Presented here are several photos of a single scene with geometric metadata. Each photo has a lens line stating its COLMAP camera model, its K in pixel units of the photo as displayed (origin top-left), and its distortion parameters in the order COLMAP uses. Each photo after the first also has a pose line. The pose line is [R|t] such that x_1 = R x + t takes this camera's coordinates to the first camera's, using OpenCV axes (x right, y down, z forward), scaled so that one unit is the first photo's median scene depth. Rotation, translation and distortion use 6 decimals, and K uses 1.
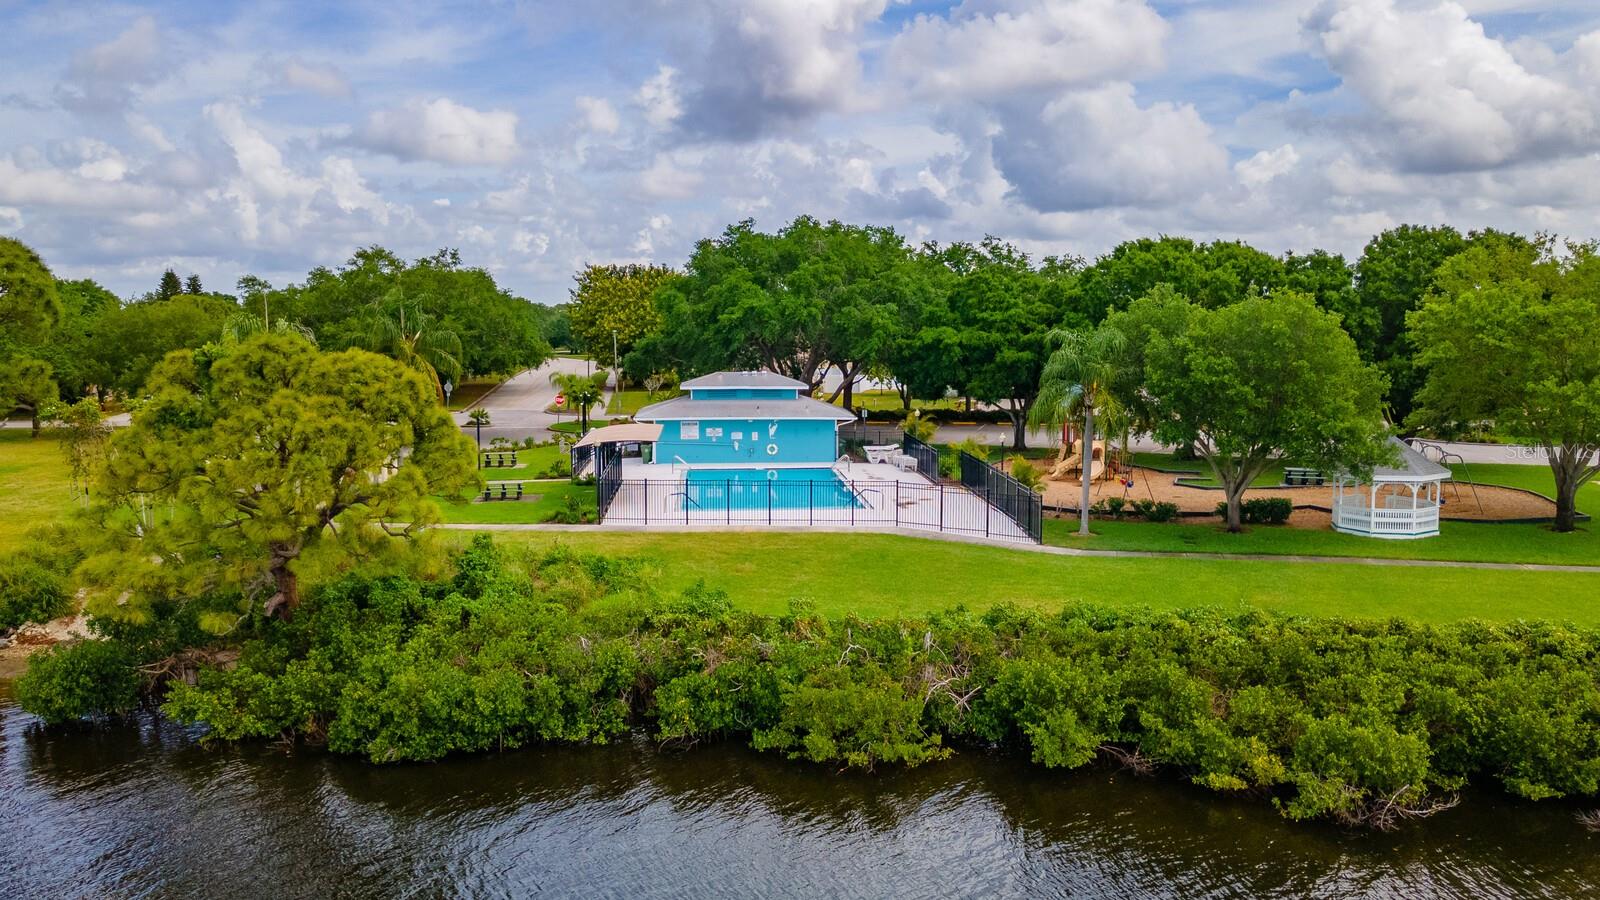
lens RADIAL K [[1154.1, 0, 799.1], [0, 1154.1, 443.5], [0, 0, 1]] dist [0.021023, 0.020607]
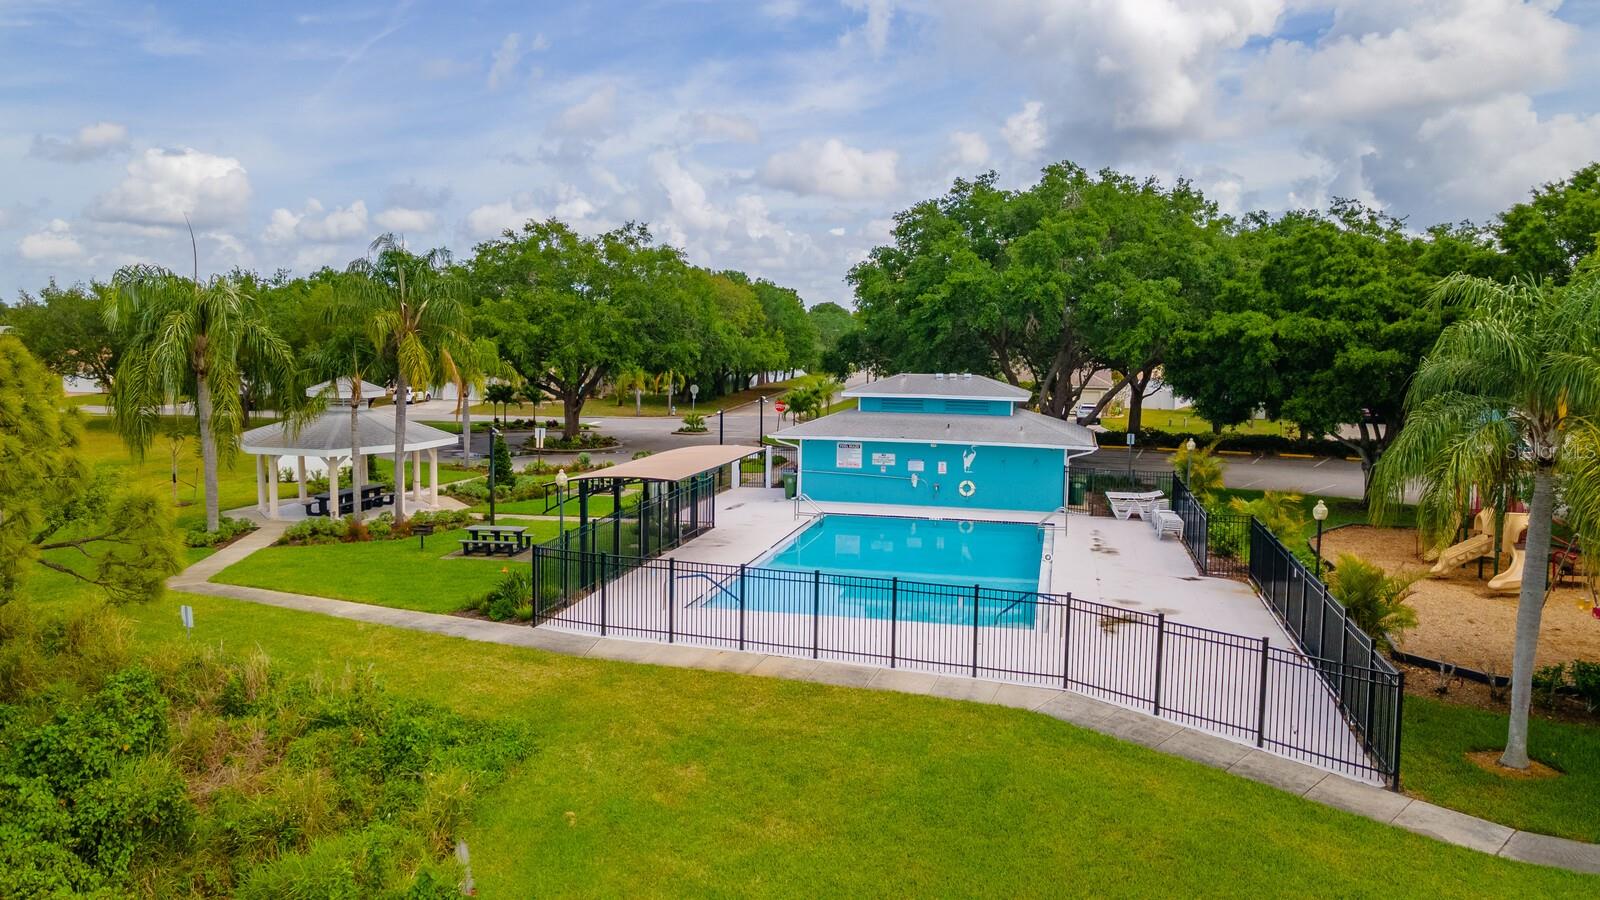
lens RADIAL K [[1154.1, 0, 801.8], [0, 1154.1, 466.6], [0, 0, 1]] dist [0.021023, 0.020607]
pose [[0.961667, 0.047463, -0.270083, 0.064345], [-0.044757, 0.998867, 0.016174, -0.014138], [0.270545, -0.003466, 0.962701, 0.314761]]
